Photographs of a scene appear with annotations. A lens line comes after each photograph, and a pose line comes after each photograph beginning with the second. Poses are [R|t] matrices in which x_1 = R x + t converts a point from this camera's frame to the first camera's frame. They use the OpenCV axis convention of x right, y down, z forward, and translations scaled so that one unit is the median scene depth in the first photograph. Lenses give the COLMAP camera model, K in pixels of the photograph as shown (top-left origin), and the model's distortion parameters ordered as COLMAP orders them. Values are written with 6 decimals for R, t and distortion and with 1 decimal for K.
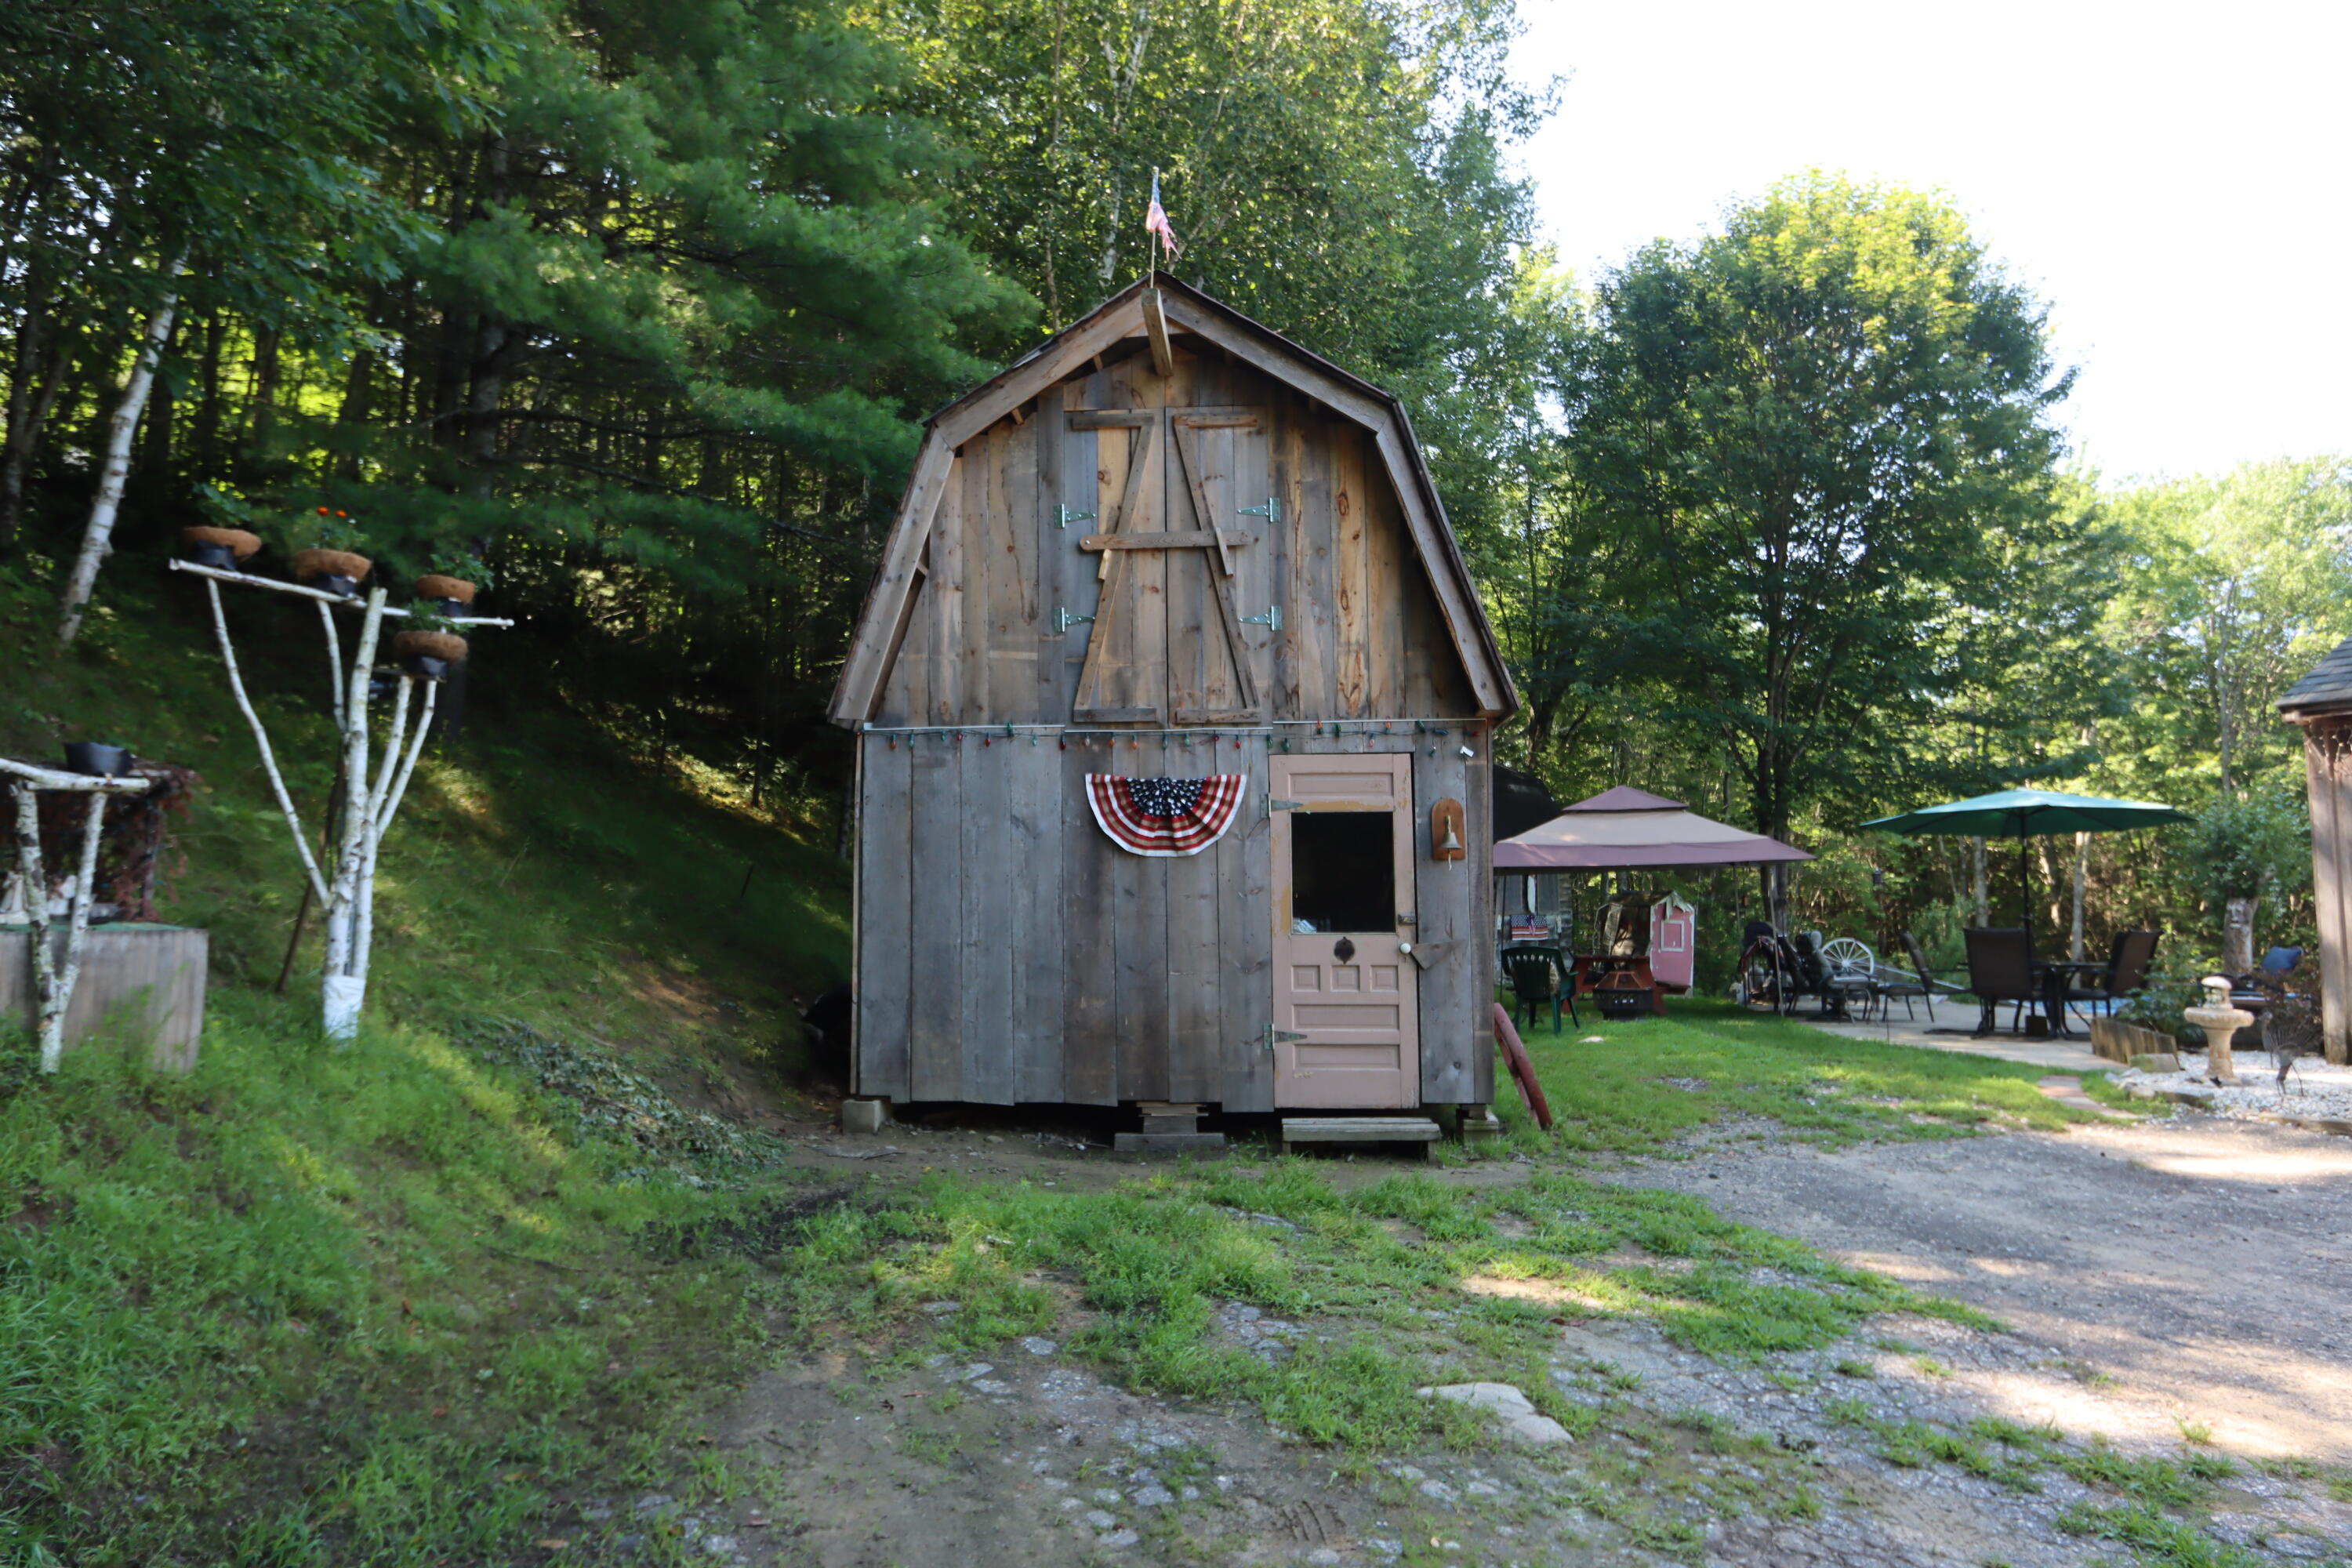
lens RADIAL K [[1502.4, 0, 1171.7], [0, 1502.4, 787.0], [0, 0, 1]] dist [-0.017449, 0.011089]
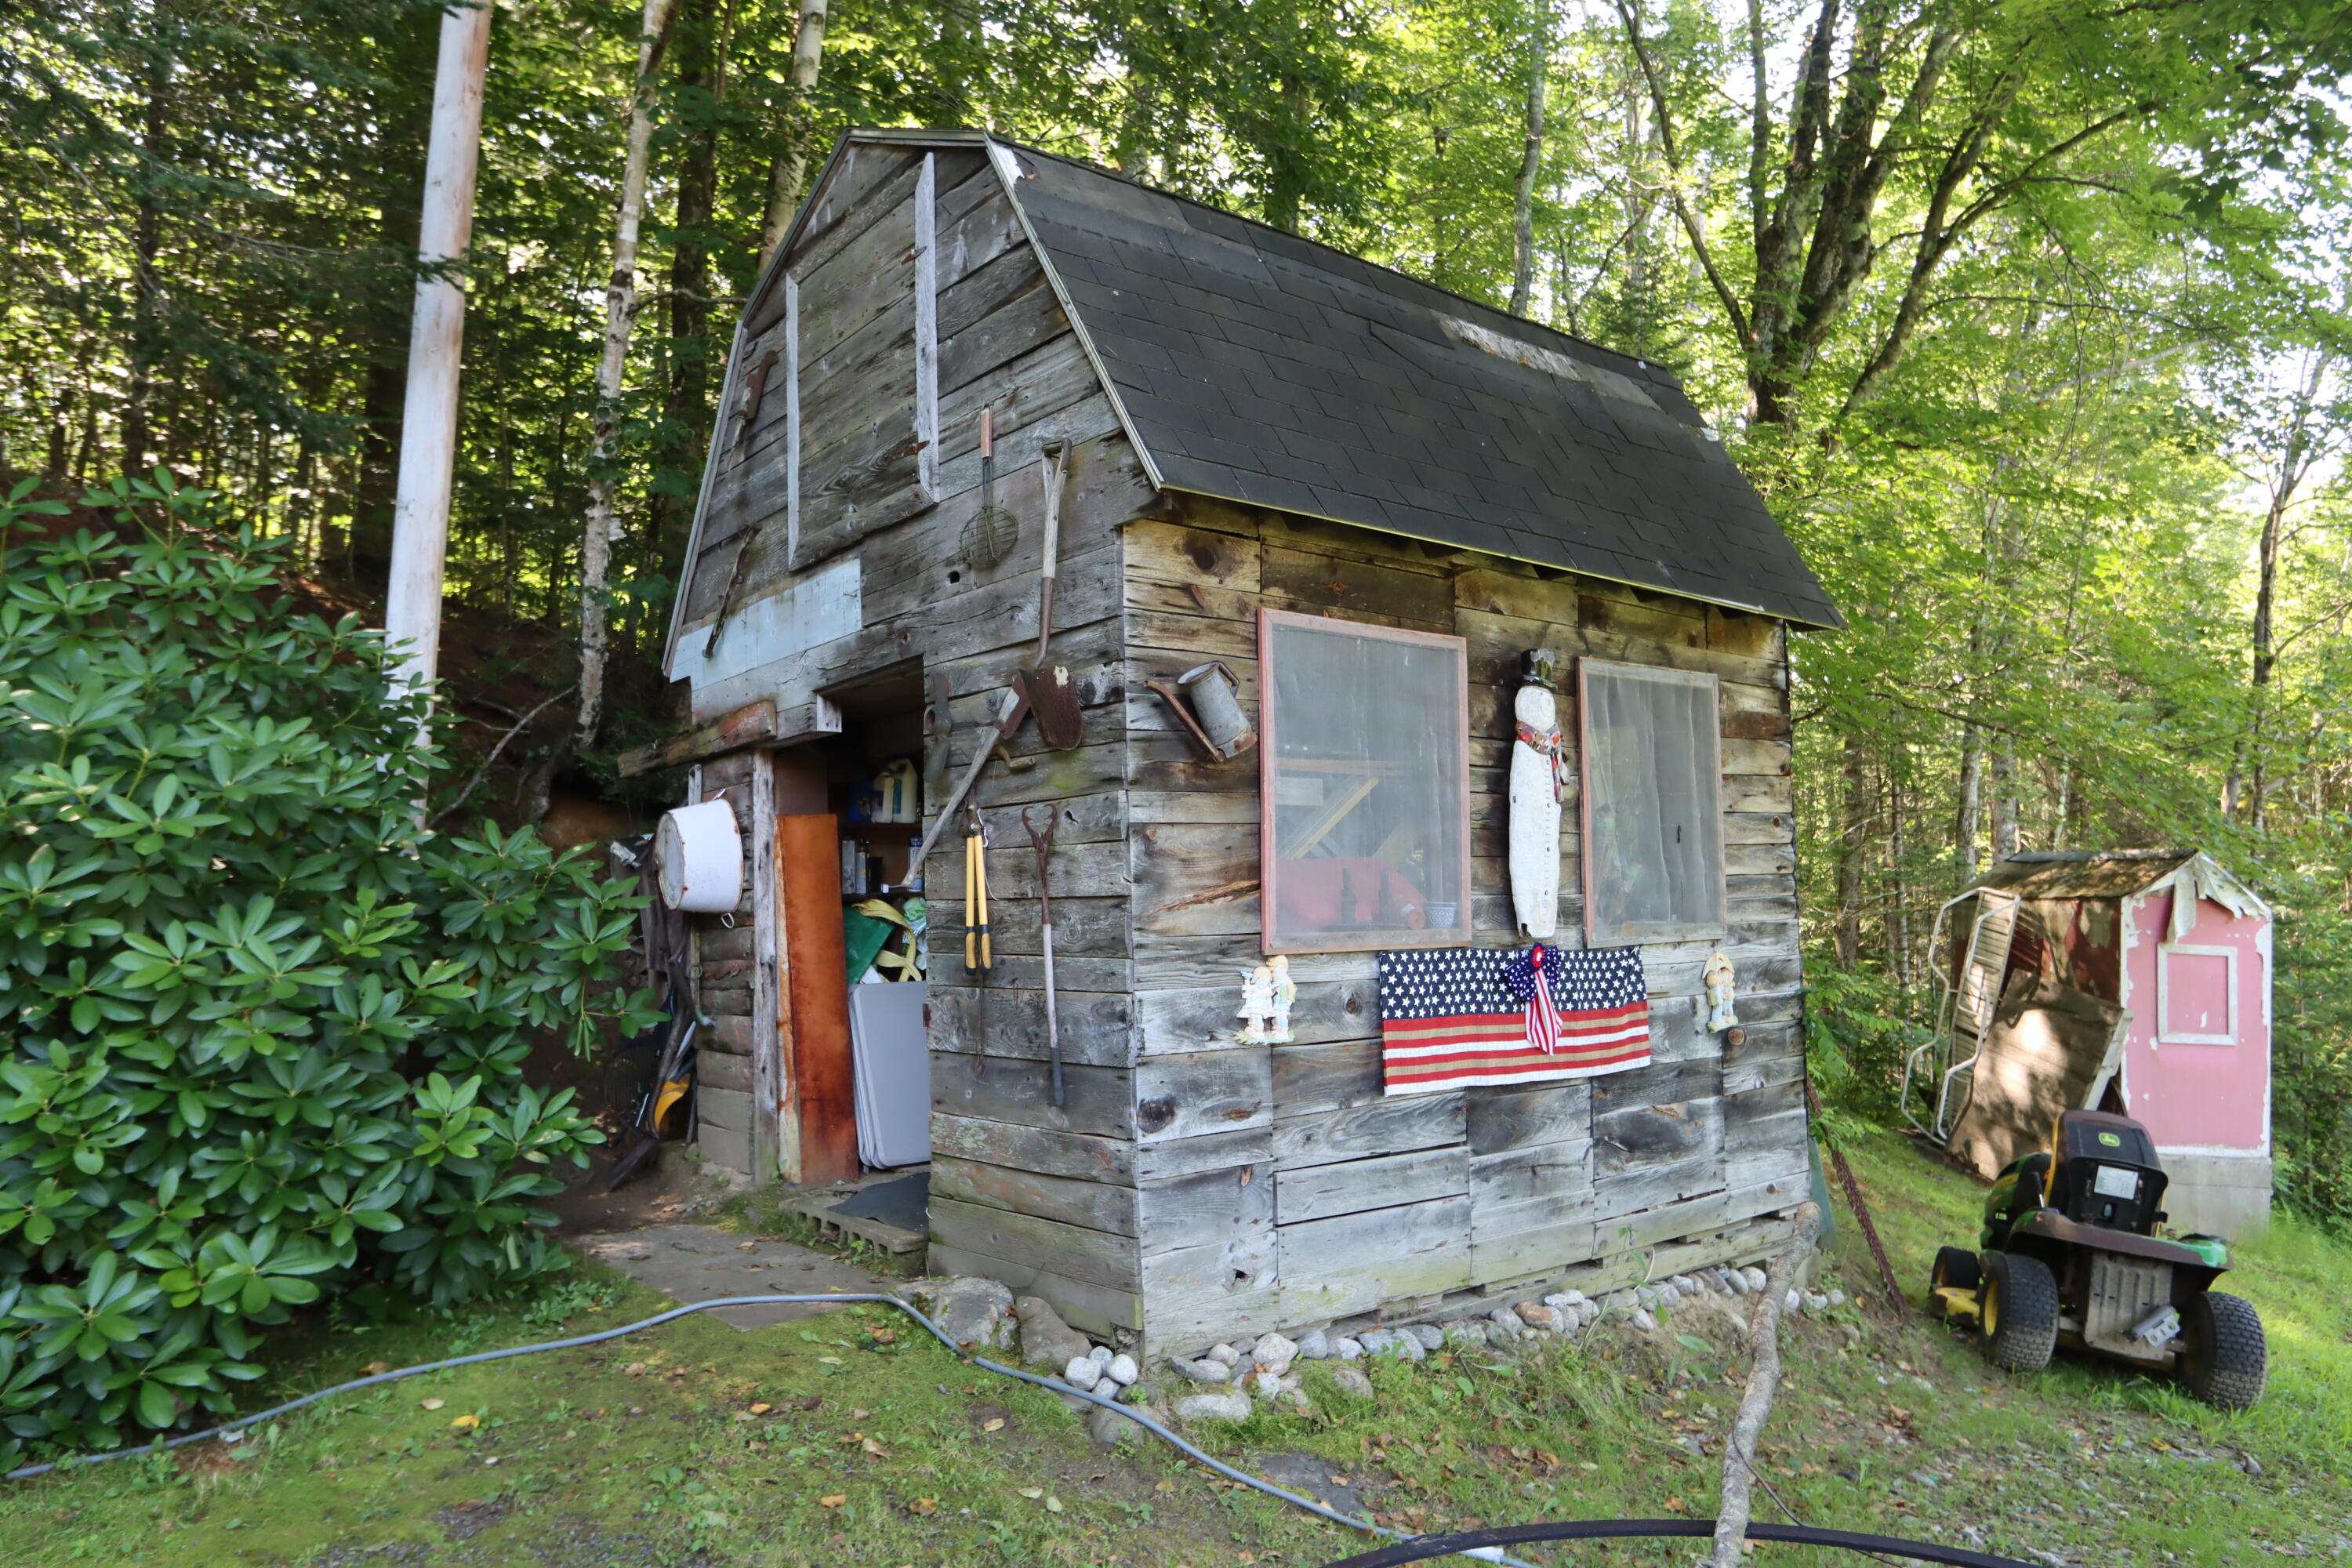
lens RADIAL K [[1629.4, 0, 1171.6], [0, 1629.4, 783.6], [0, 0, 1]] dist [-0.008254, 0.003518]
pose [[0.983352, -0.012205, -0.181299, 0.720220], [0.014128, 0.999857, 0.009320, 0.191264], [0.181159, -0.011726, 0.983384, 2.444154]]
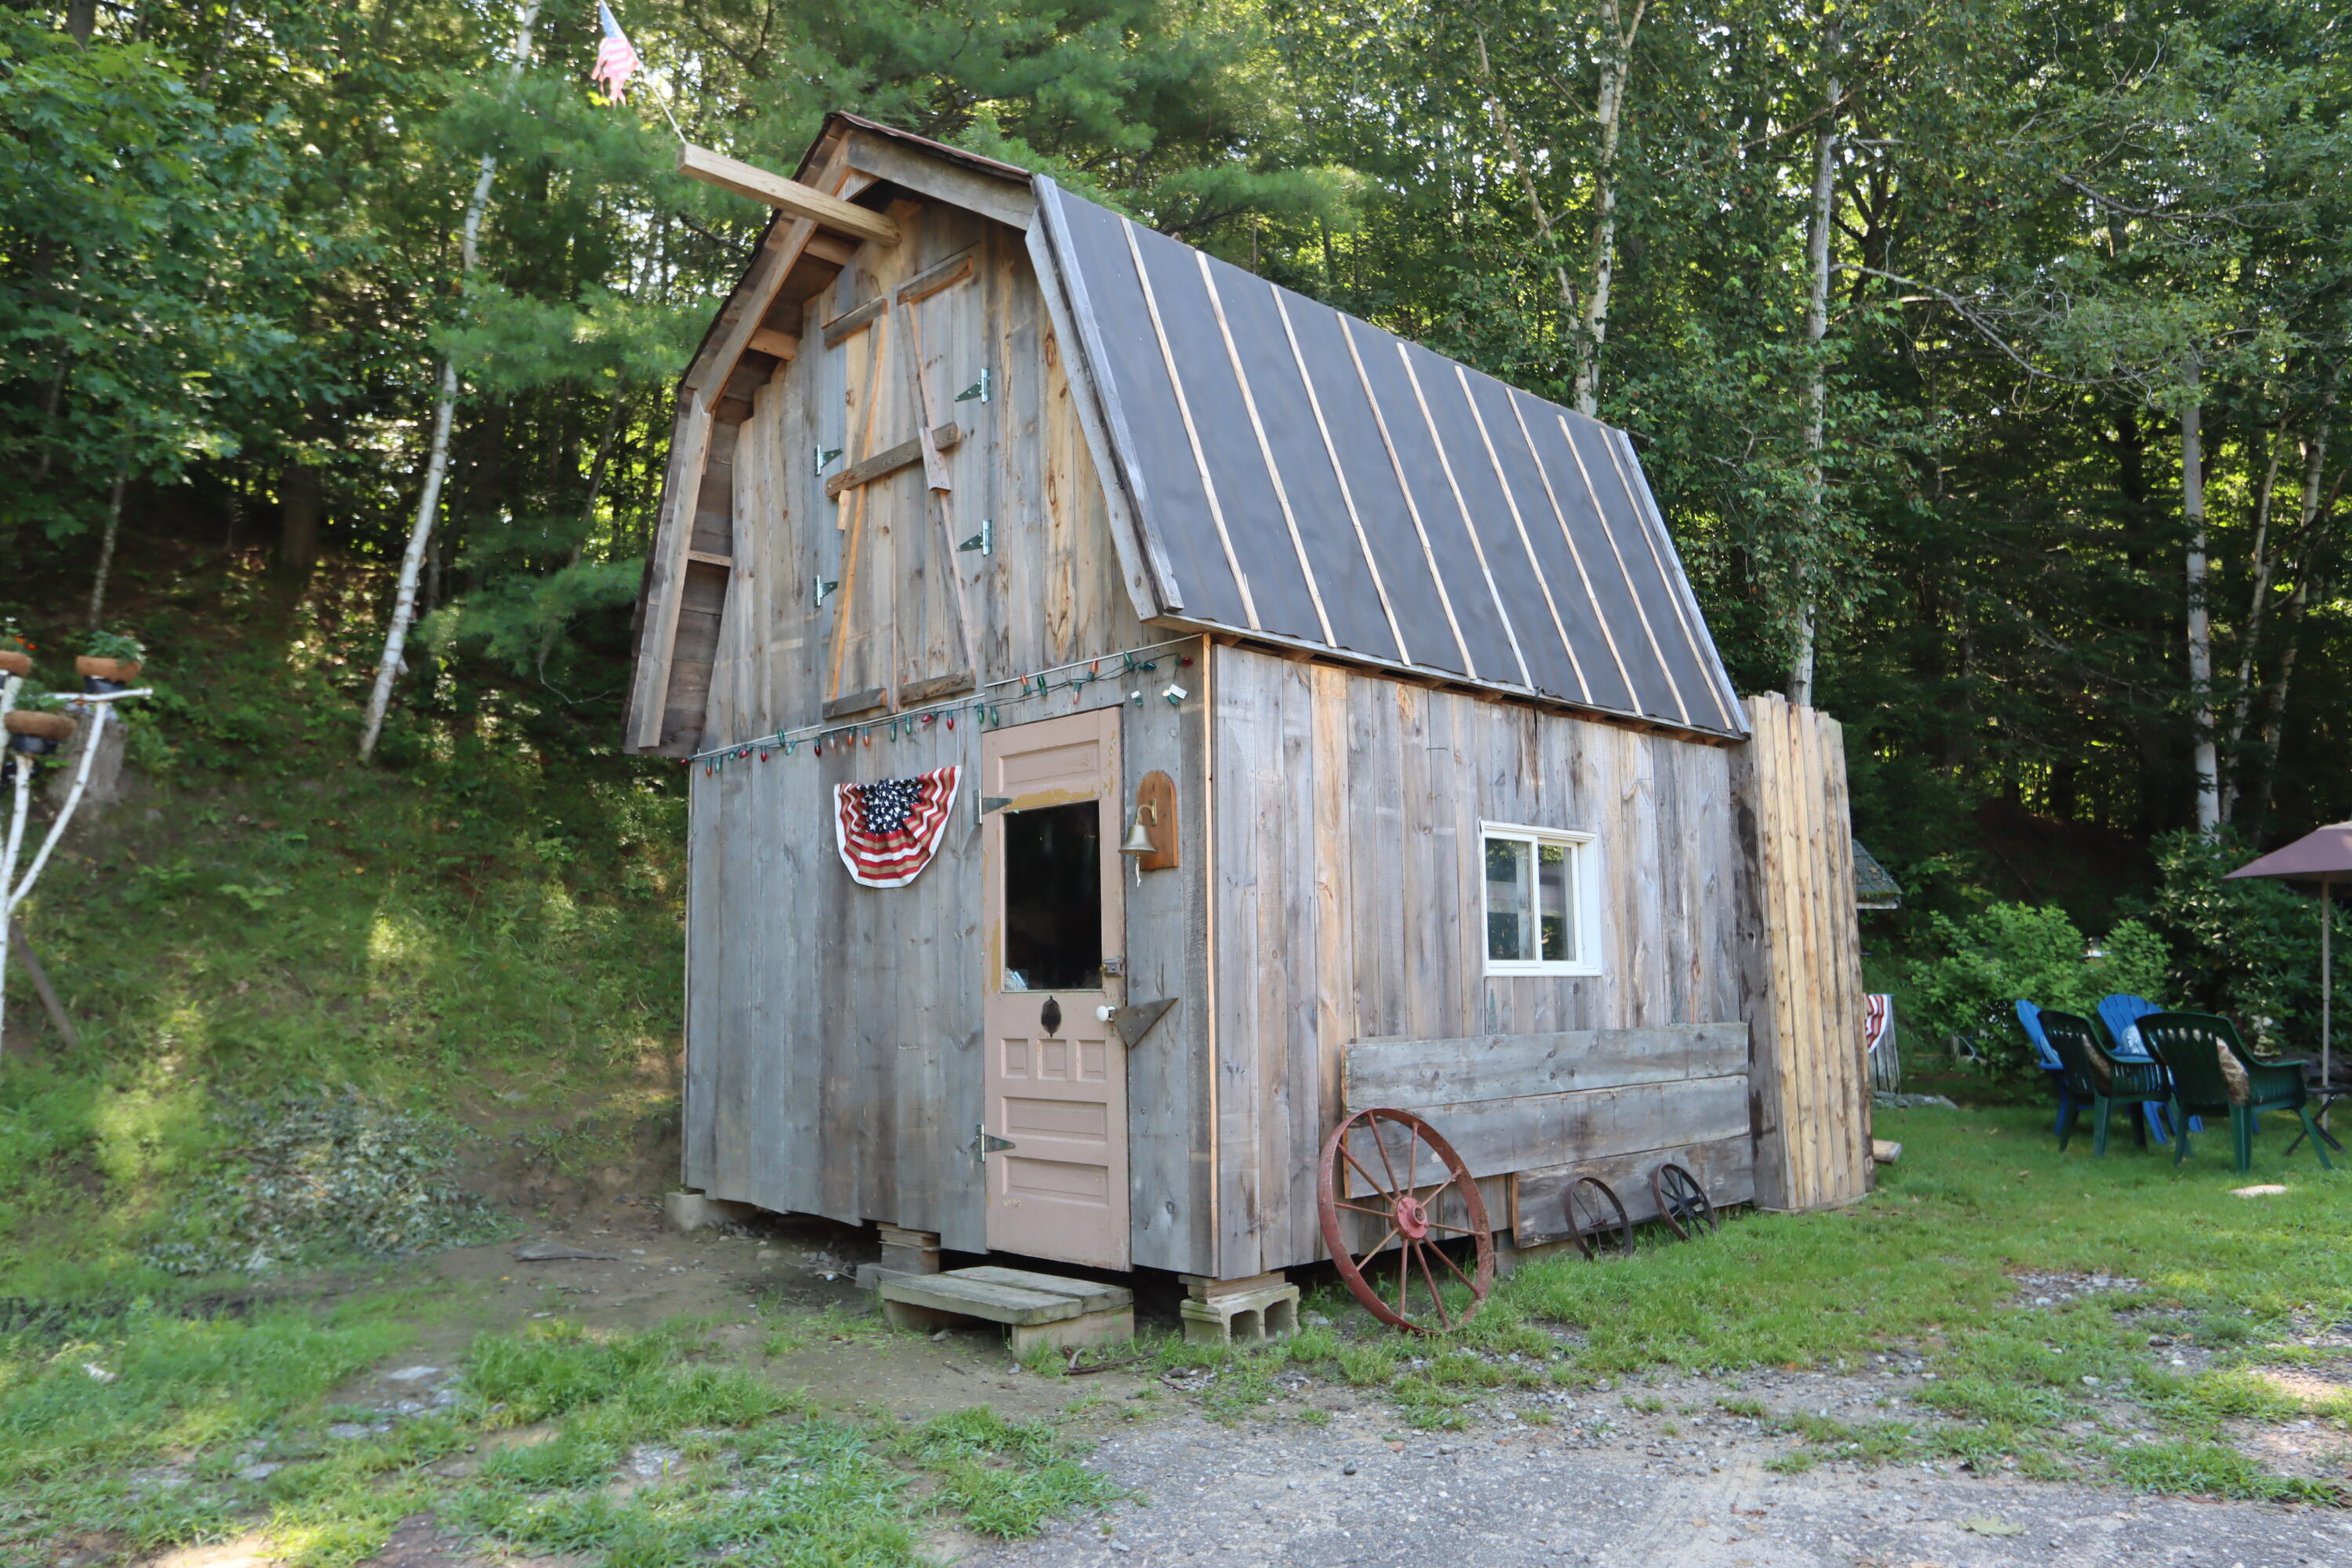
lens RADIAL K [[1629.4, 0, 1167.1], [0, 1629.4, 787.1], [0, 0, 1]] dist [-0.008254, 0.003518]
pose [[0.743544, -0.090761, -0.662498, 0.618246], [0.069559, 0.995869, -0.058363, 0.052777], [0.665059, -0.002687, 0.746786, 0.490666]]
